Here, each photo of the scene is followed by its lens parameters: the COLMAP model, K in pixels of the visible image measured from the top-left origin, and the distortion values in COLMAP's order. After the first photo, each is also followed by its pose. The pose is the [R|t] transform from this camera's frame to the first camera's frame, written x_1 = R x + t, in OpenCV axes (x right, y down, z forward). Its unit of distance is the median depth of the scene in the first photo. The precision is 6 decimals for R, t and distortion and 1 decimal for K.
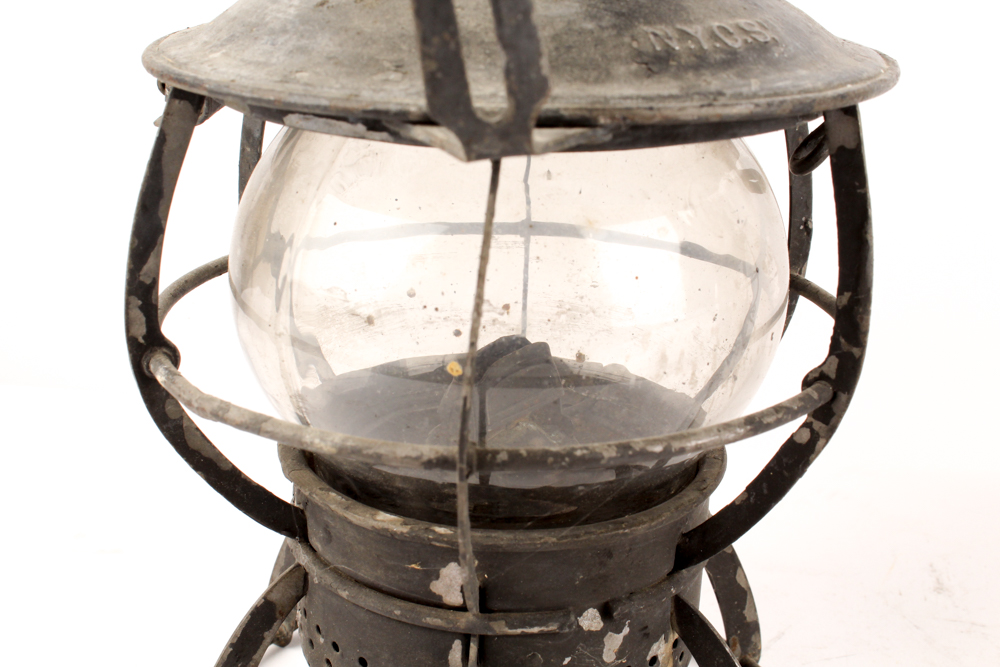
lens RADIAL K [[919.9, 0, 505.8], [0, 919.9, 332.2], [0, 0, 1]] dist [0.044897, 0.000000]
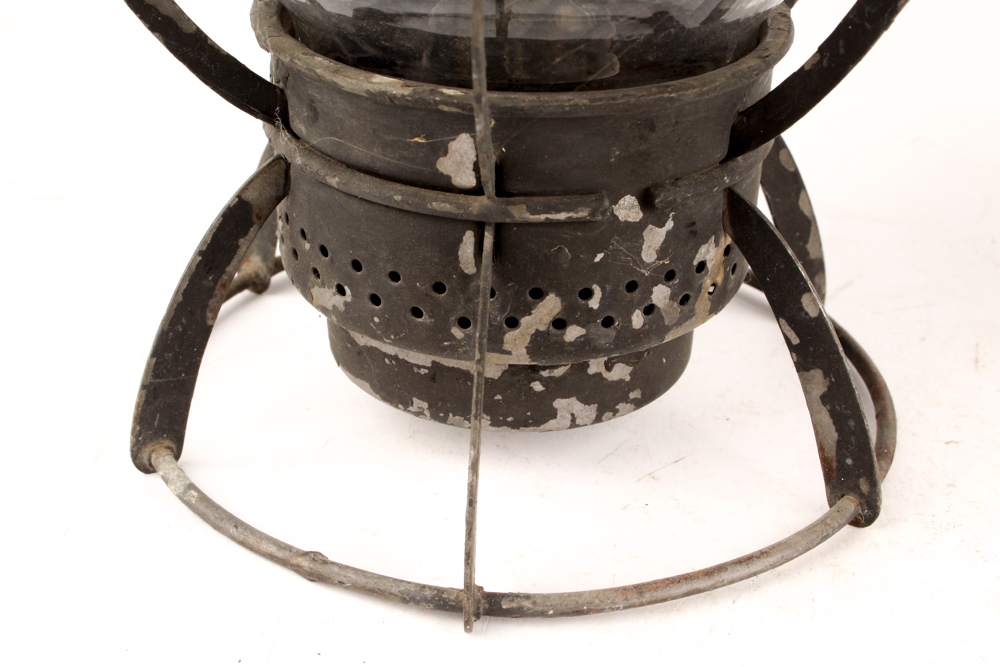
lens RADIAL K [[1064.5, 0, 496.8], [0, 1064.5, 334.1], [0, 0, 1]] dist [0.066096, 0.000000]
pose [[0.999993, 0.002172, -0.003056, -0.023857], [-0.002035, 0.999023, 0.044149, 0.381178], [0.003149, -0.044143, 0.999020, 0.027185]]
